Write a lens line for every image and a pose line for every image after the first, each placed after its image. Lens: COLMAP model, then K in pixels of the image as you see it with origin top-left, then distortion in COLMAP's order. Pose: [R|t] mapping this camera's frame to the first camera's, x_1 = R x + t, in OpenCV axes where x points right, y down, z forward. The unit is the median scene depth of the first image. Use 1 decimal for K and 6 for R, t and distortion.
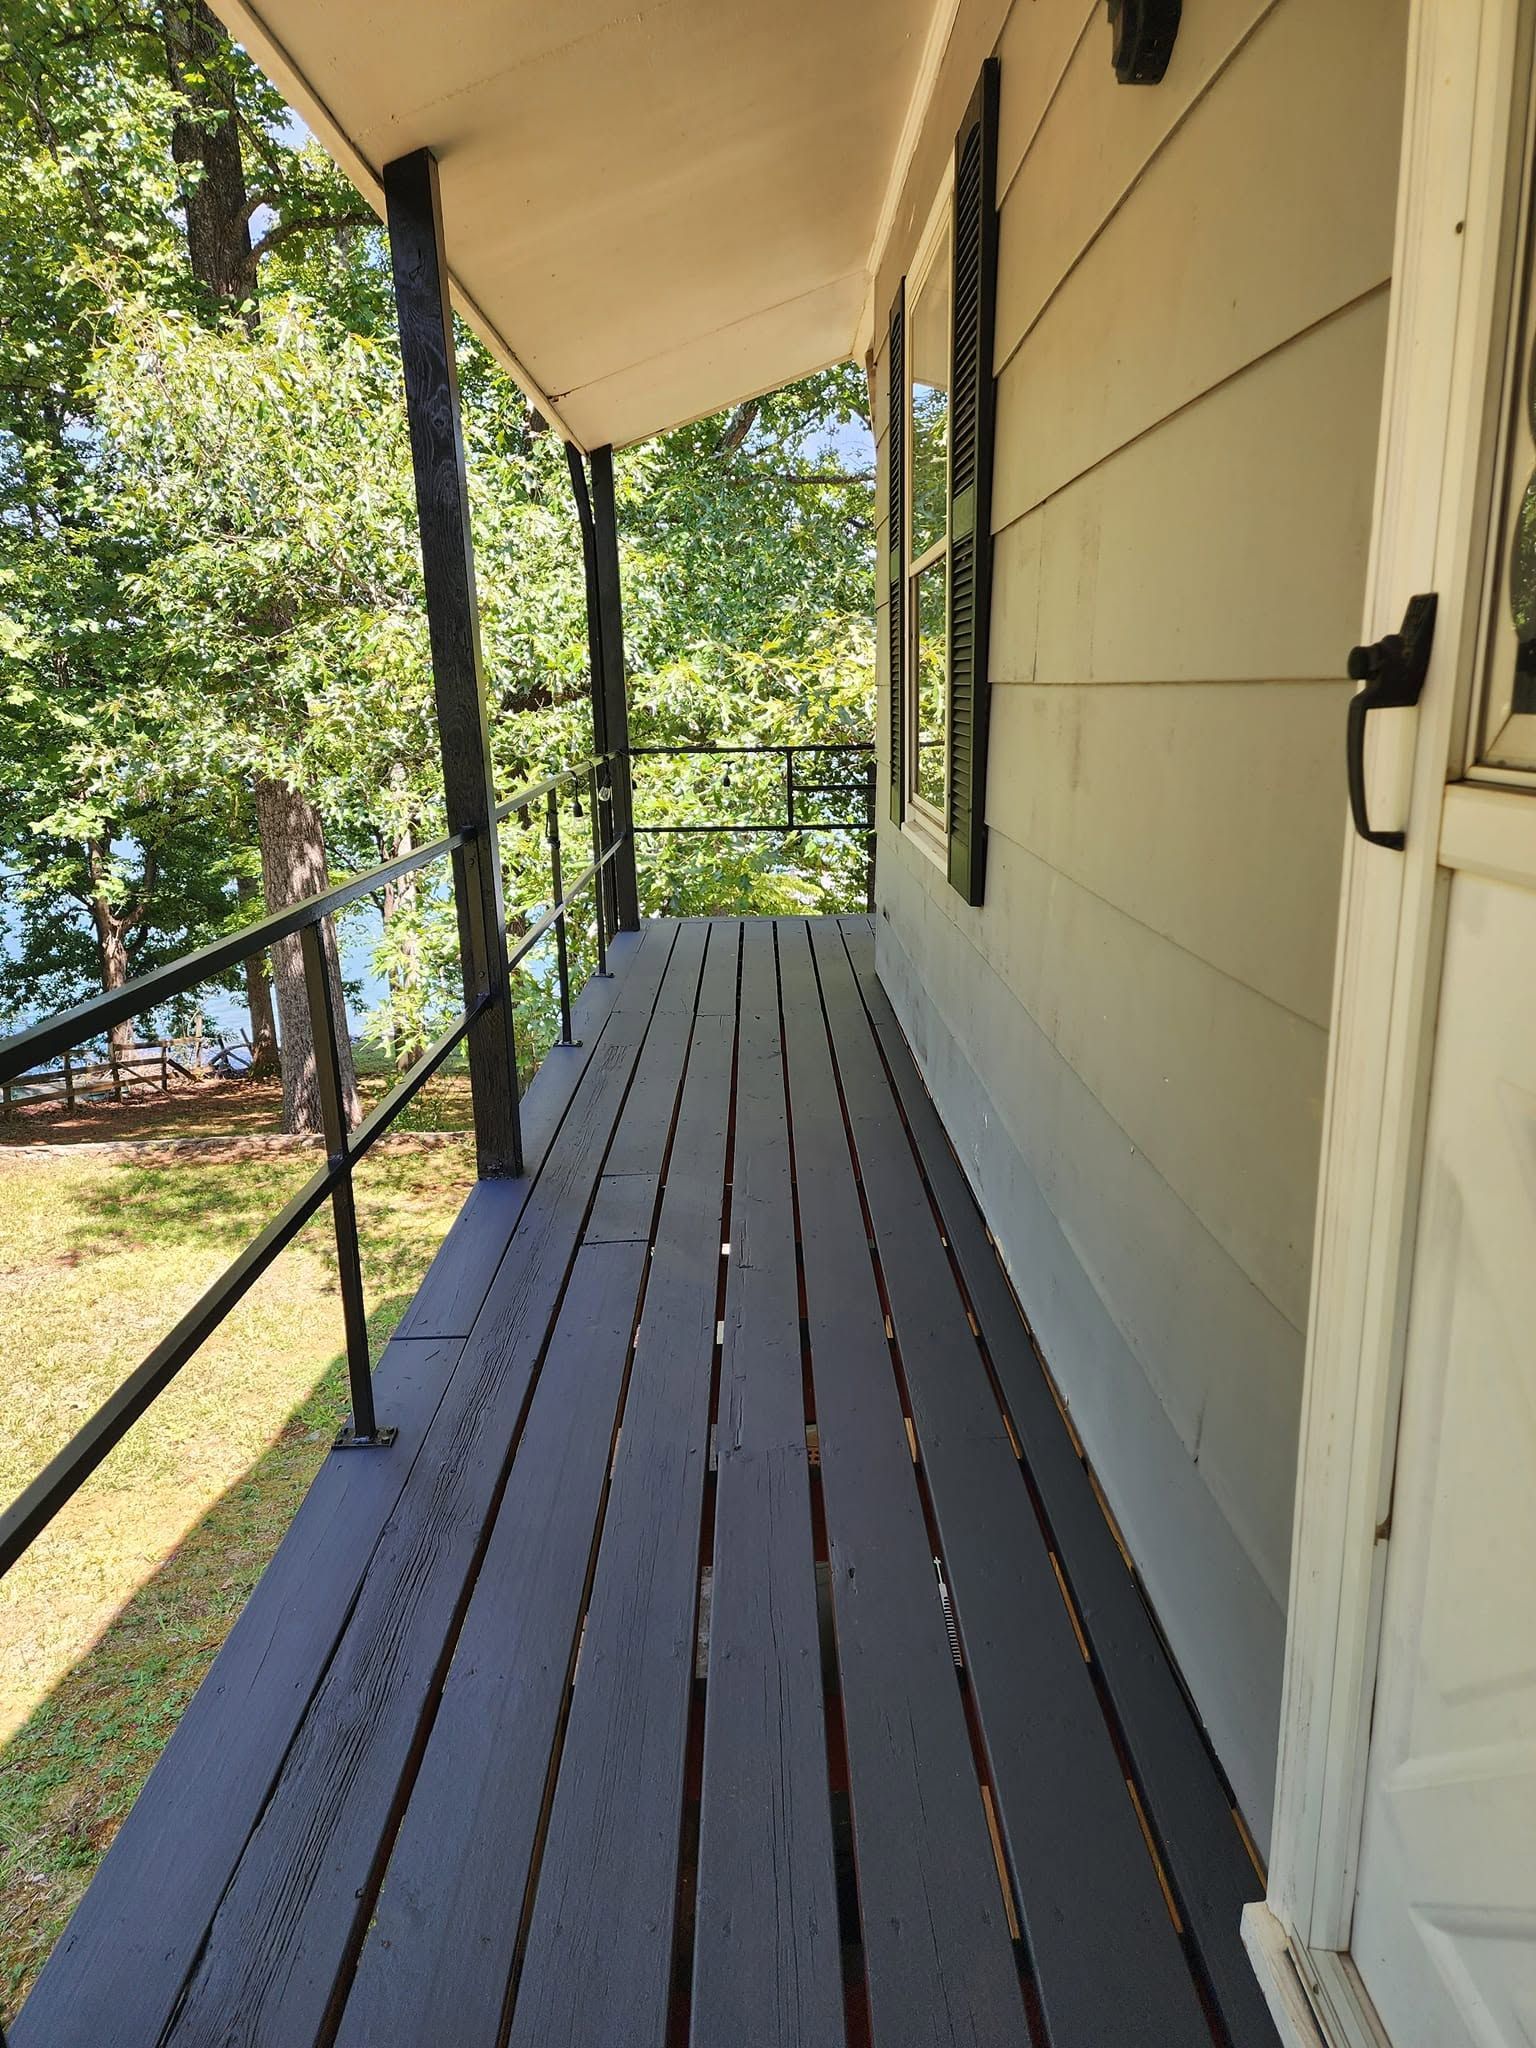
lens RADIAL K [[1403.6, 0, 808.0], [0, 1403.6, 1026.9], [0, 0, 1]] dist [0.064635, -0.065395]
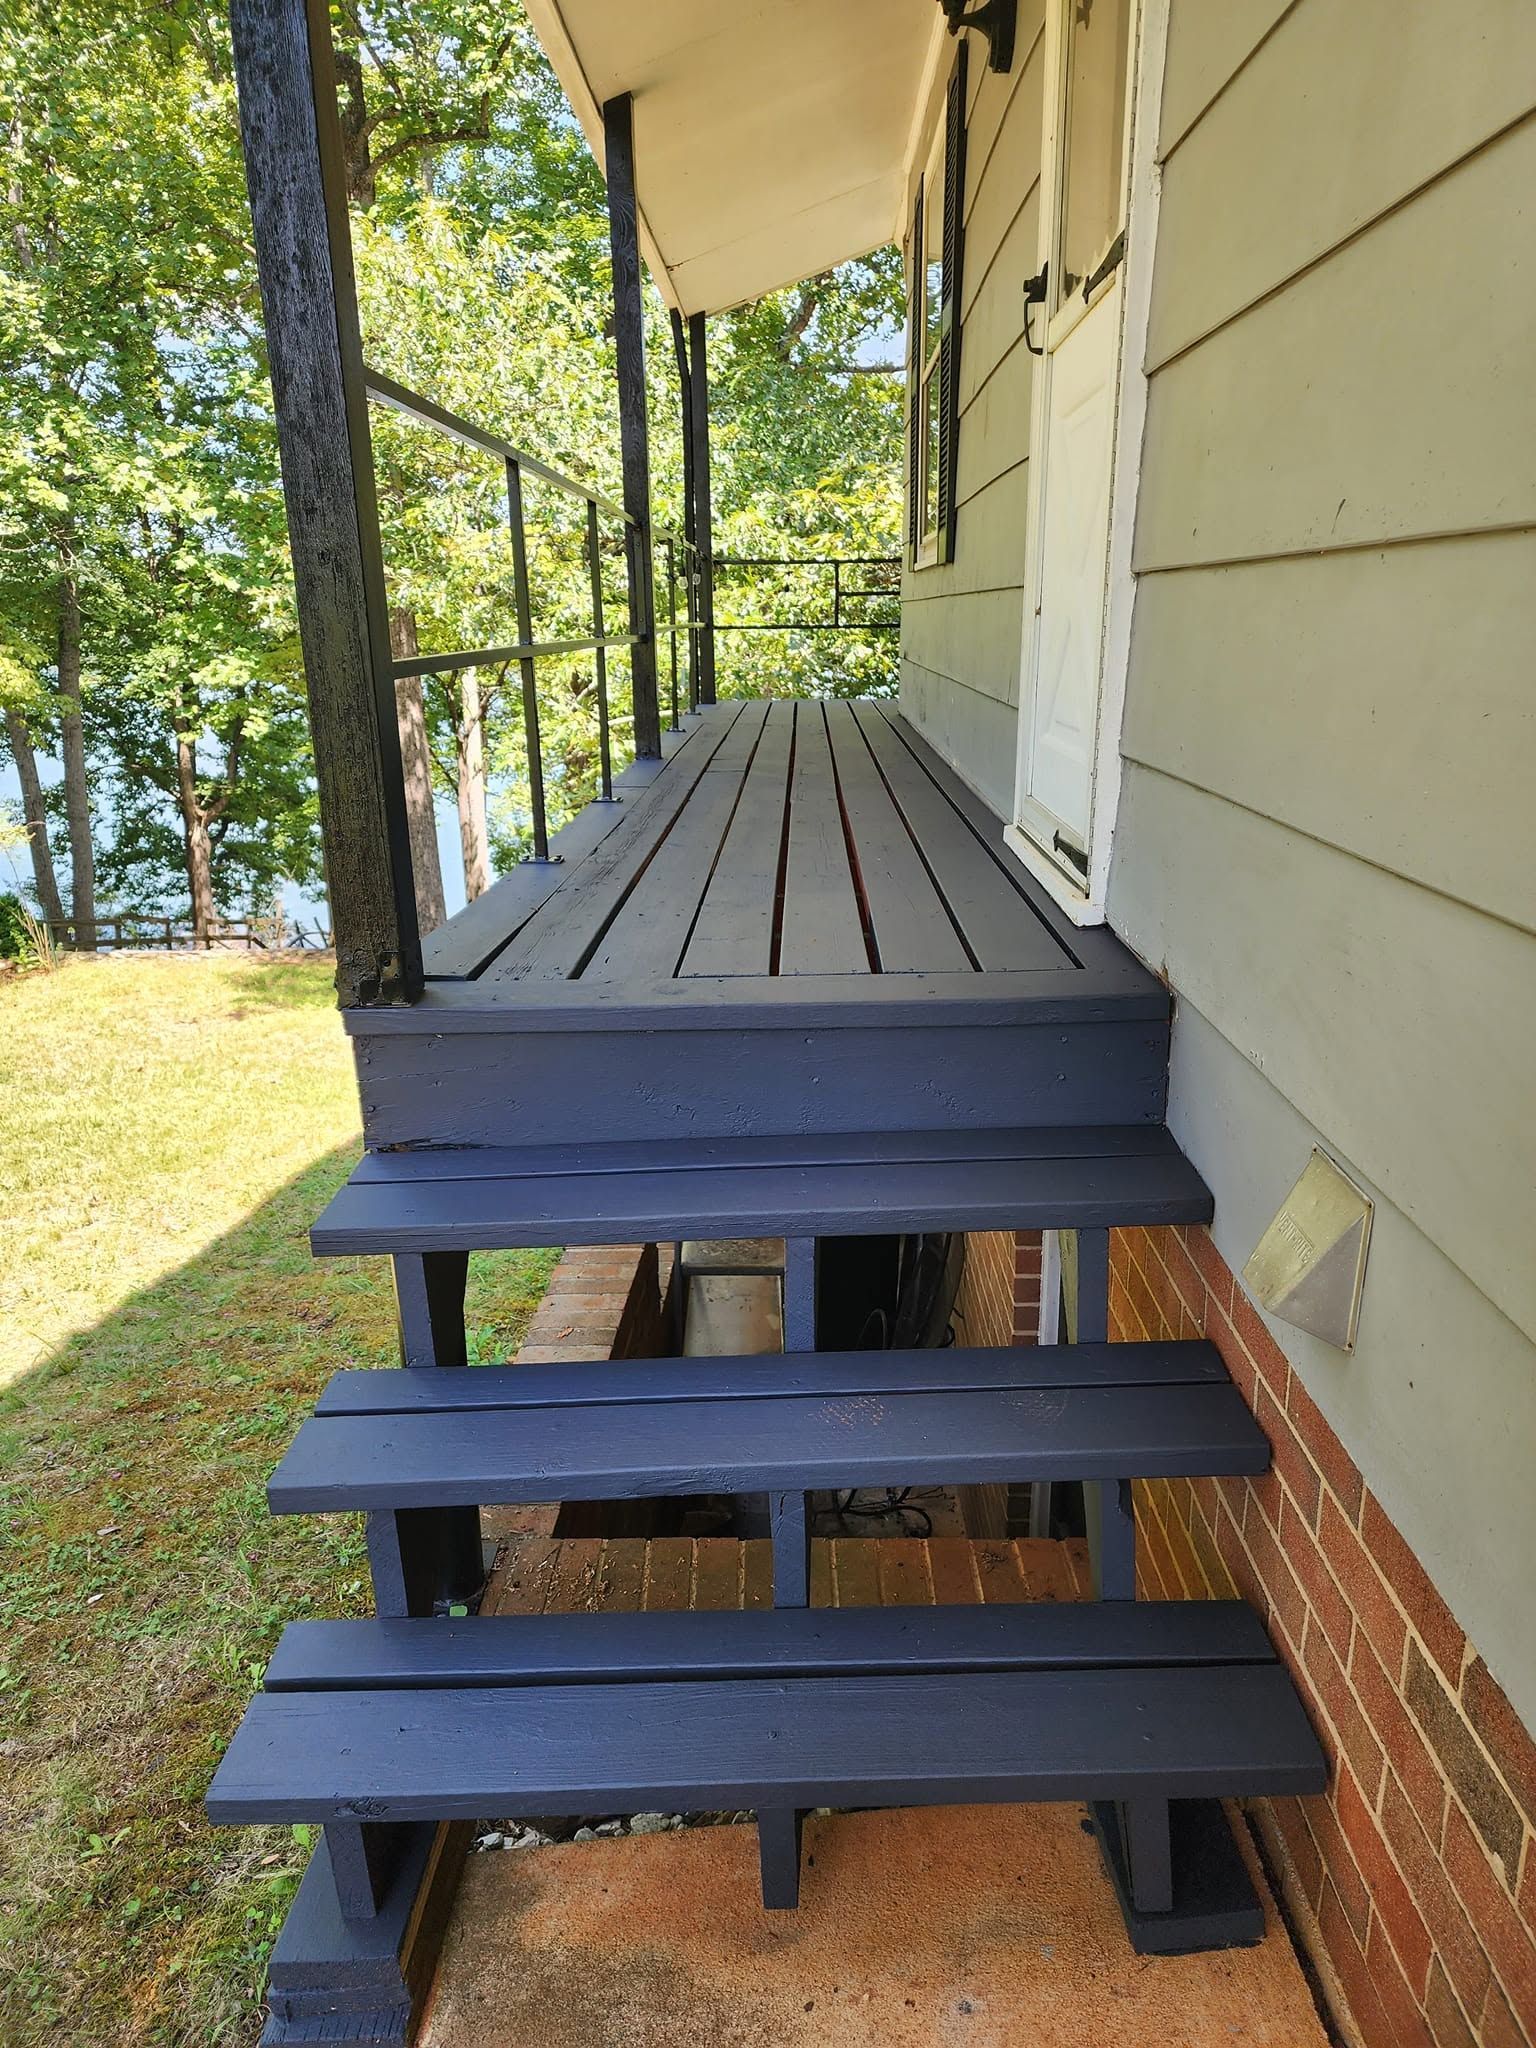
lens RADIAL K [[1351.3, 0, 771.4], [0, 1351.3, 988.5], [0, 0, 1]] dist [0.056855, -0.056636]
pose [[0.998201, 0.025044, -0.054483, 0.002828], [-0.022623, 0.998748, 0.044607, 0.090291], [0.055532, -0.043295, 0.997518, -0.162349]]
